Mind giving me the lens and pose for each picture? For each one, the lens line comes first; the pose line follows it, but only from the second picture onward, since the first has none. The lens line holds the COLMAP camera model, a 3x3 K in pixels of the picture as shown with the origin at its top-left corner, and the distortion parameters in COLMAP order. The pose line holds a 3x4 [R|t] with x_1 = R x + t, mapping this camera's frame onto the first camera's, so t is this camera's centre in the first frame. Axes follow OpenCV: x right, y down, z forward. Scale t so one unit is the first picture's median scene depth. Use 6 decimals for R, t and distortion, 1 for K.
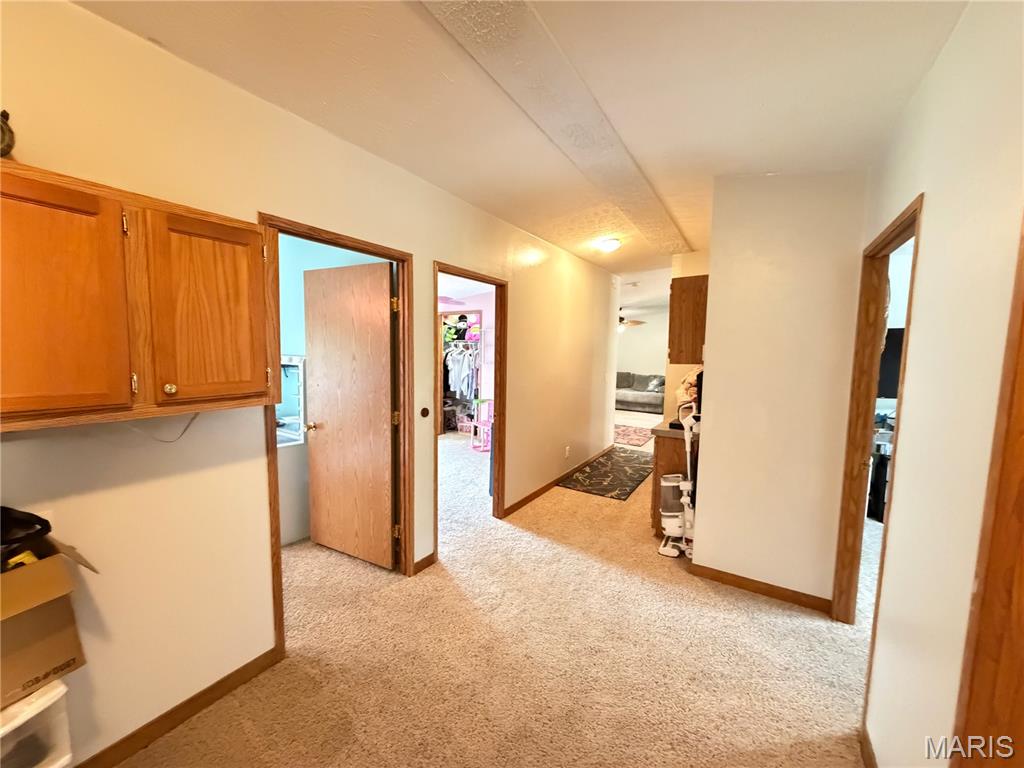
lens RADIAL K [[406.6, 0, 506.0], [0, 406.6, 384.6], [0, 0, 1]] dist [-0.001564, -0.000010]
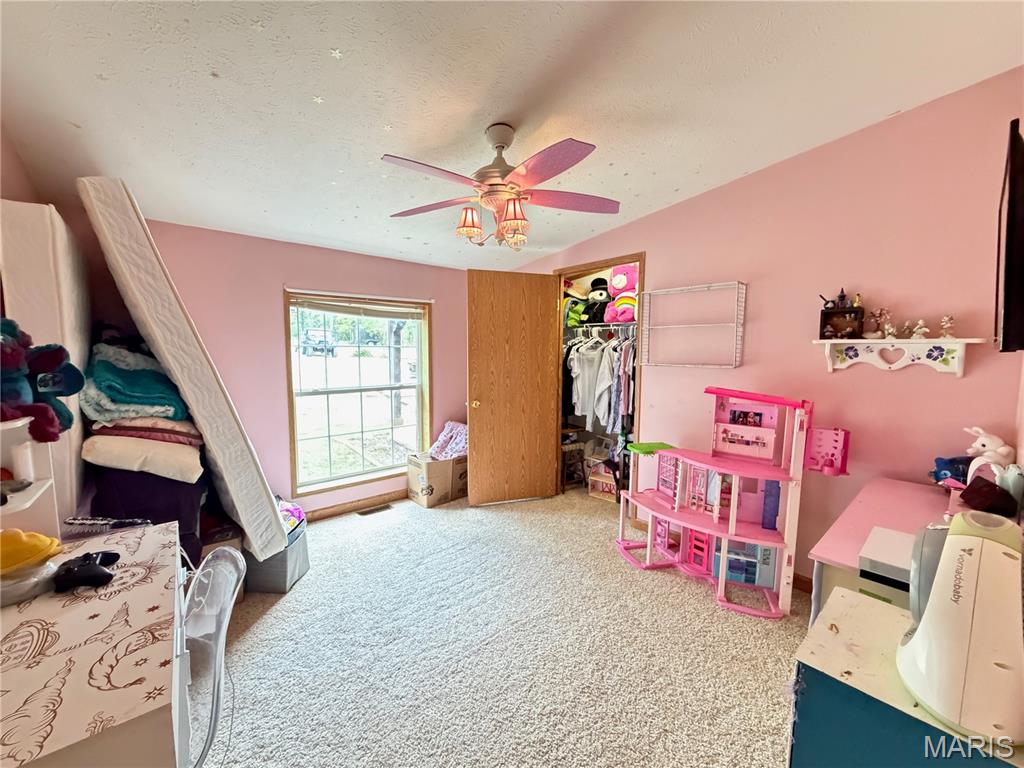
lens RADIAL K [[415.4, 0, 501.8], [0, 415.4, 389.4], [0, 0, 1]] dist [0.000540, 0.000021]
pose [[0.954213, 0.012565, -0.298865, -0.063487], [-0.014287, 0.999892, -0.003575, -0.016628], [0.298788, 0.007681, 0.954289, 0.432832]]
